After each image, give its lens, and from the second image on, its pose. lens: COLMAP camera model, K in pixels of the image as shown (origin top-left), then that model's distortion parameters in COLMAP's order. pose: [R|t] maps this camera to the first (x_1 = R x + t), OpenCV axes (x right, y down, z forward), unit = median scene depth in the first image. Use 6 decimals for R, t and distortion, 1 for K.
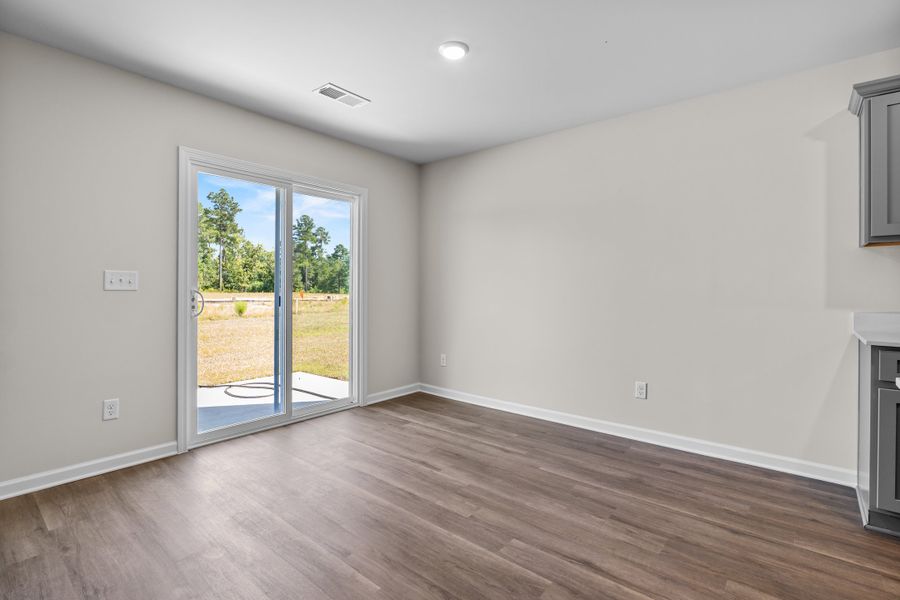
lens RADIAL K [[427.7, 0, 445.1], [0, 427.7, 290.1], [0, 0, 1]] dist [-0.001601, -0.000503]
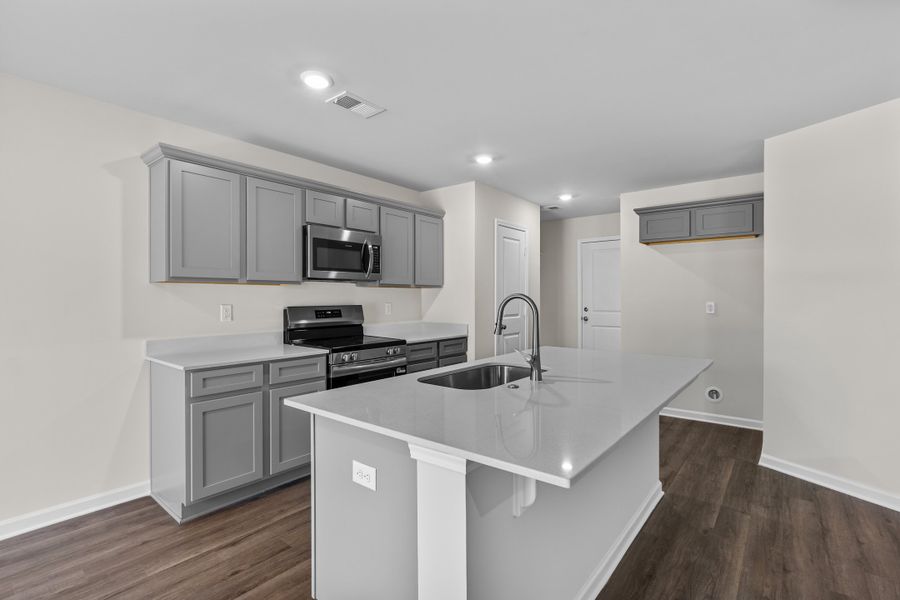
lens RADIAL K [[420.9, 0, 450.0], [0, 420.9, 300.0], [0, 0, 1]] dist [-0.003332, -0.000584]
pose [[-0.026620, -0.011547, 0.999579, -0.178434], [-0.001549, 0.999933, 0.011510, -0.072336], [-0.999644, -0.001242, -0.026636, 0.244444]]
